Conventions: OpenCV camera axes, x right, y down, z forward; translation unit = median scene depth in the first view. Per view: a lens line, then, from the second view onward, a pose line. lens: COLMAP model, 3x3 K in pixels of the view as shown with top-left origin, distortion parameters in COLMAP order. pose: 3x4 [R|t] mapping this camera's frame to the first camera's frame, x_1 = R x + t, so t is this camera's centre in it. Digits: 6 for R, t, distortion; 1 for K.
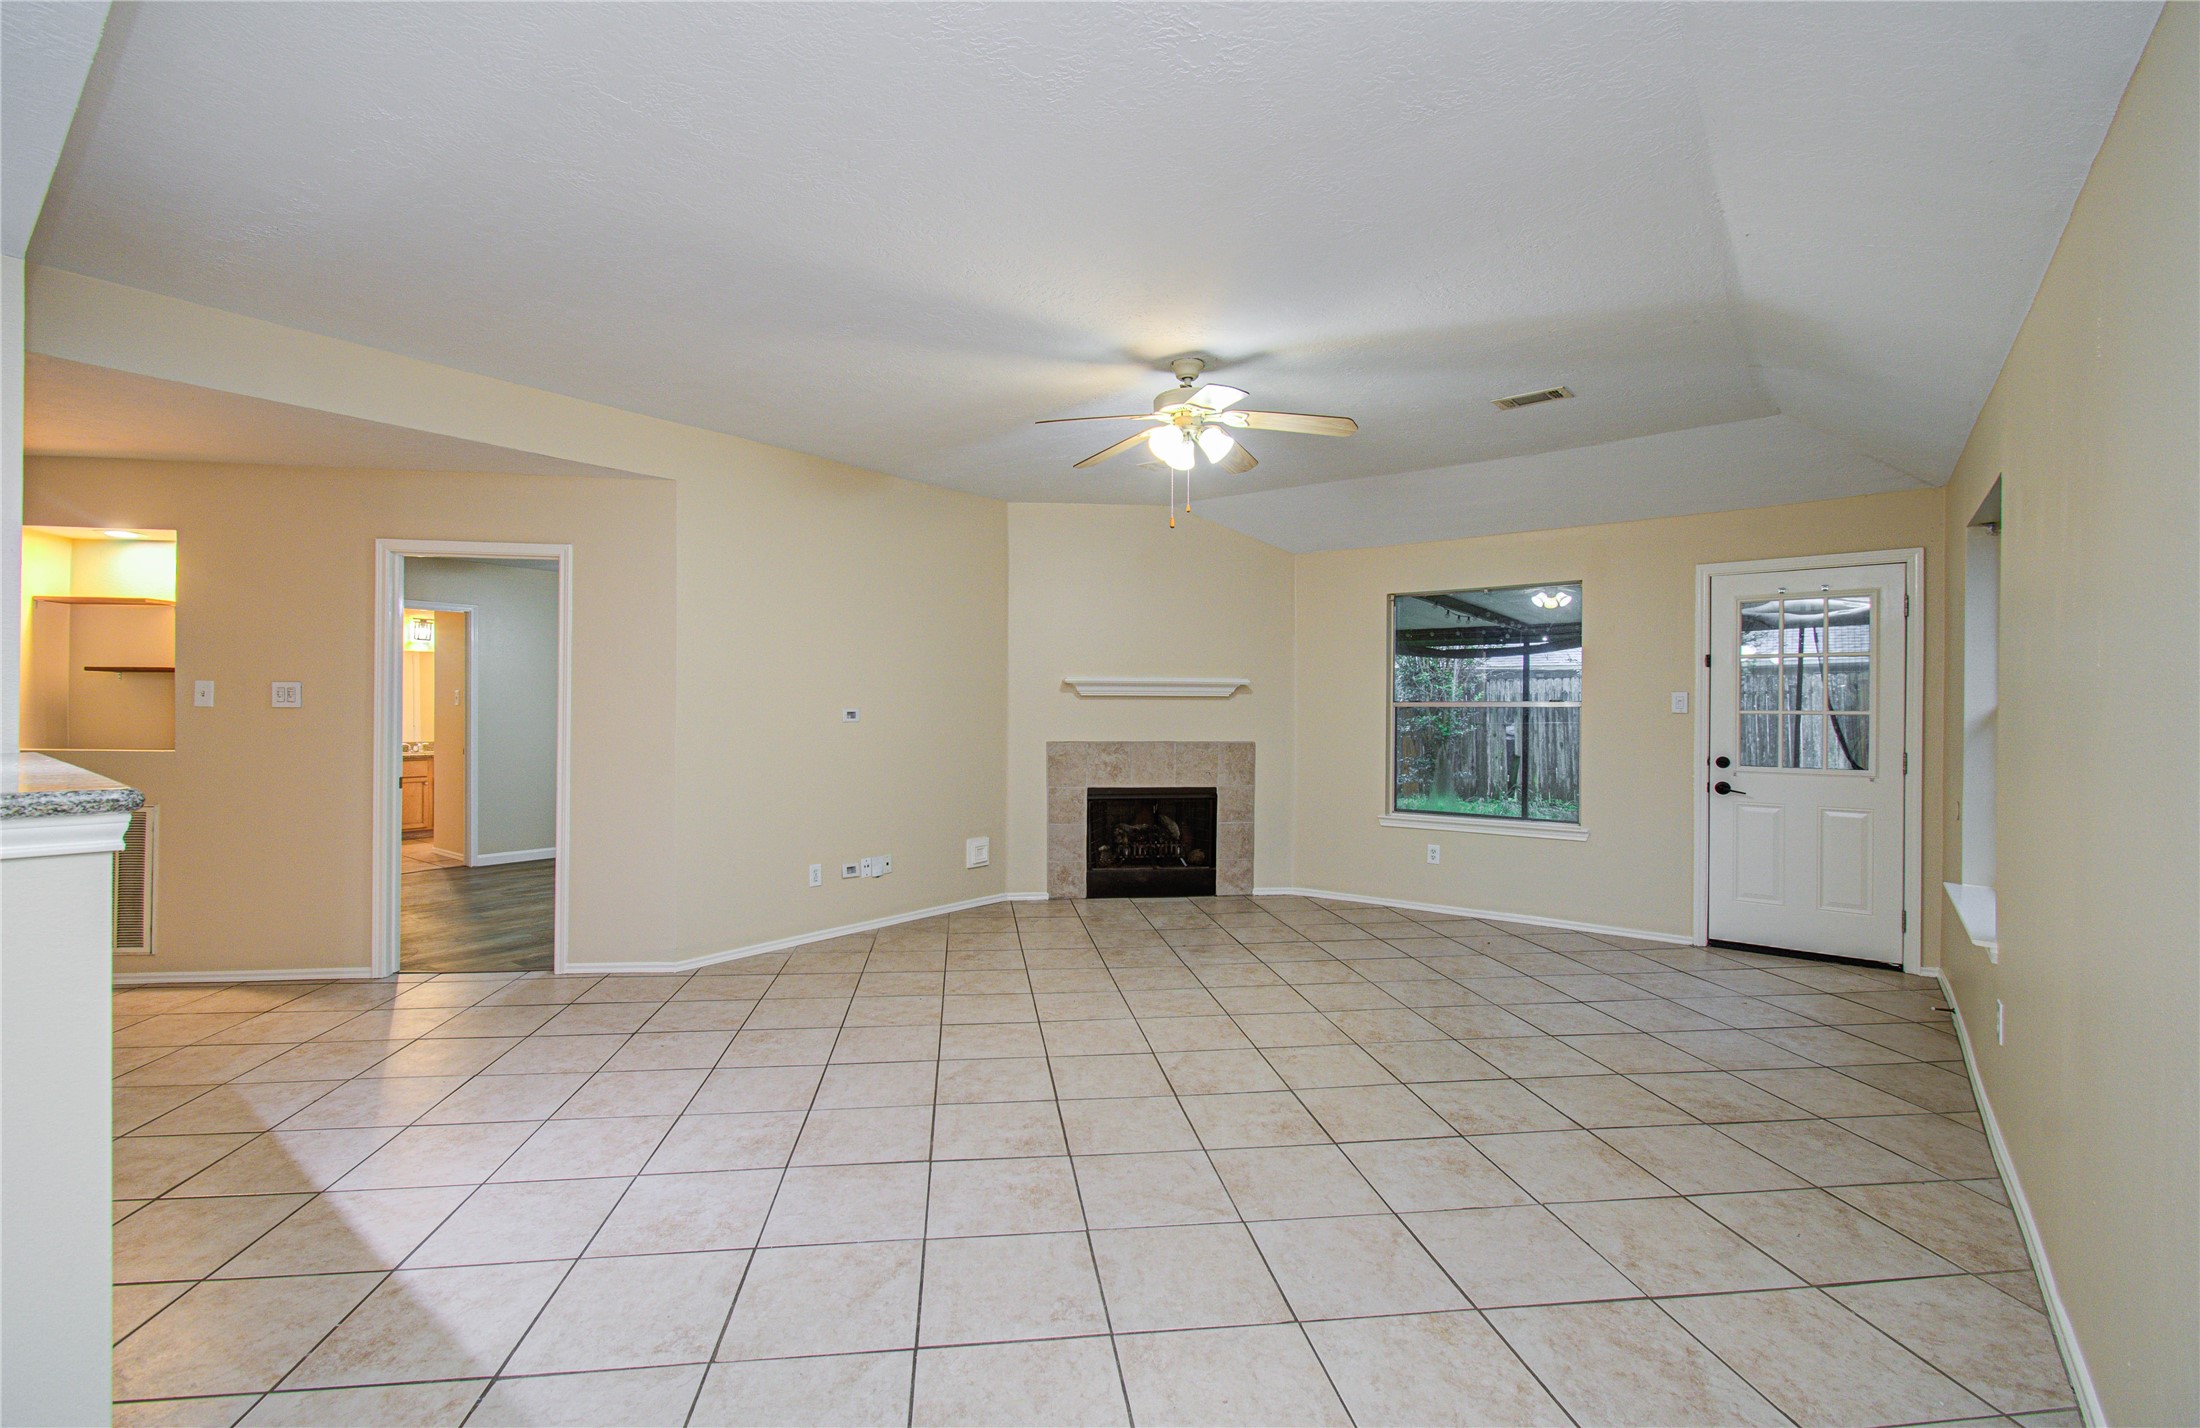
lens RADIAL K [[950.5, 0, 1126.0], [0, 950.5, 769.4], [0, 0, 1]] dist [-0.001464, 0.009676]
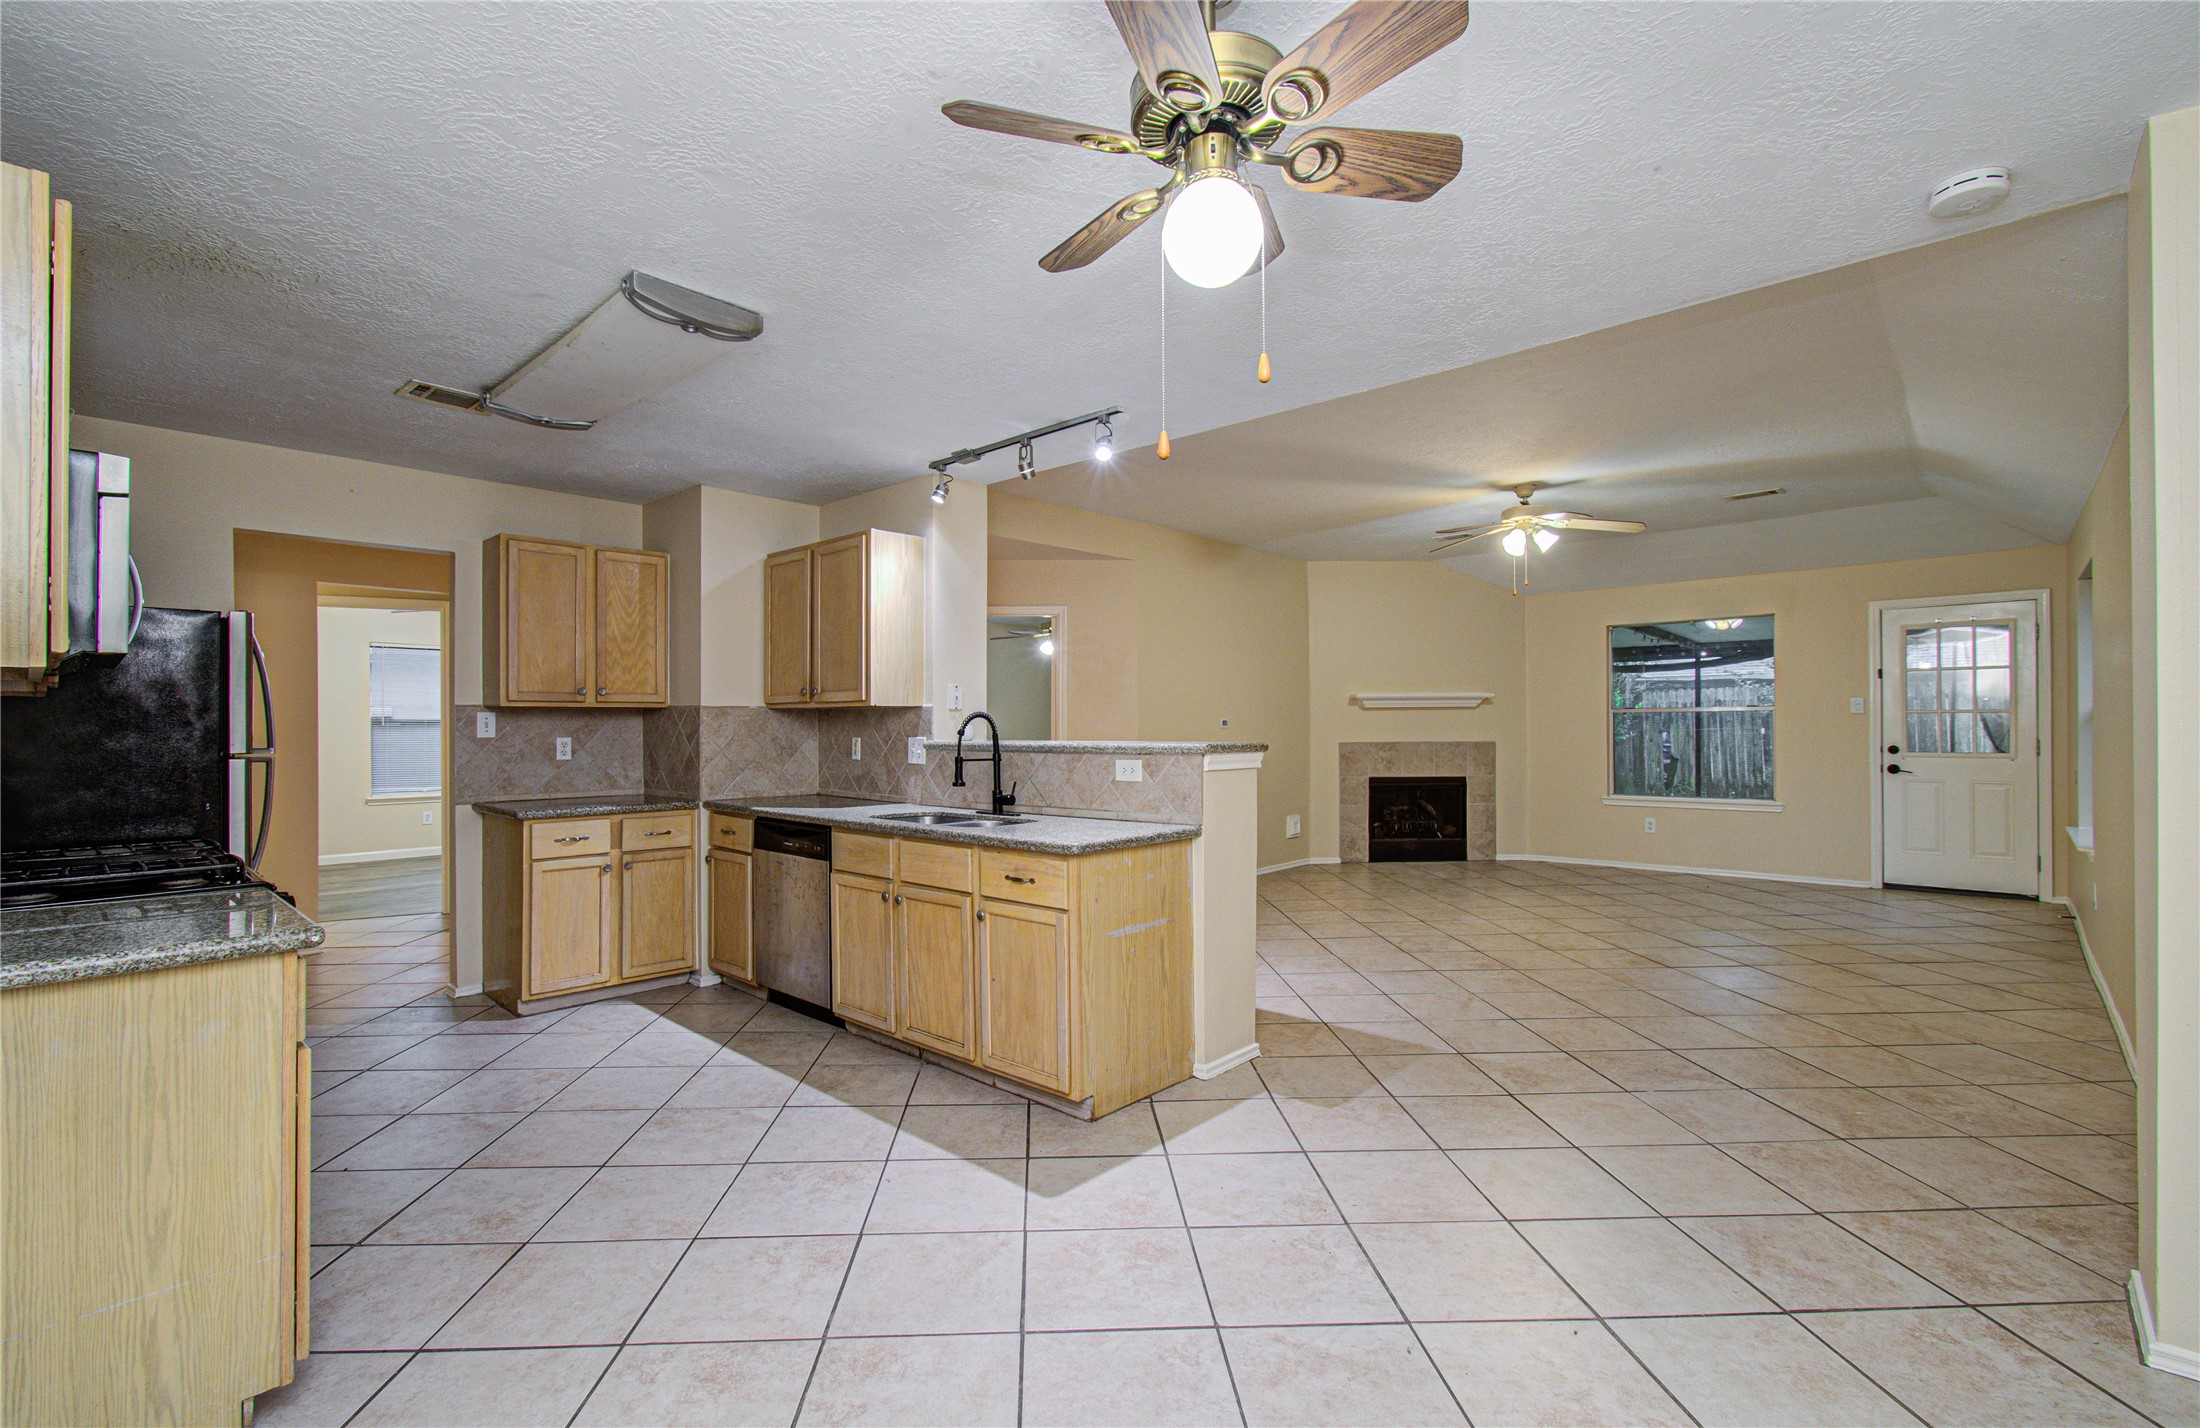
lens RADIAL K [[976.4, 0, 1098.0], [0, 976.4, 779.6], [0, 0, 1]] dist [-0.001526, -0.000635]
pose [[0.995596, -0.008057, -0.093406, -0.289418], [0.007343, 0.999941, -0.007993, 0.030396], [0.093465, 0.007272, 0.995596, -0.378499]]
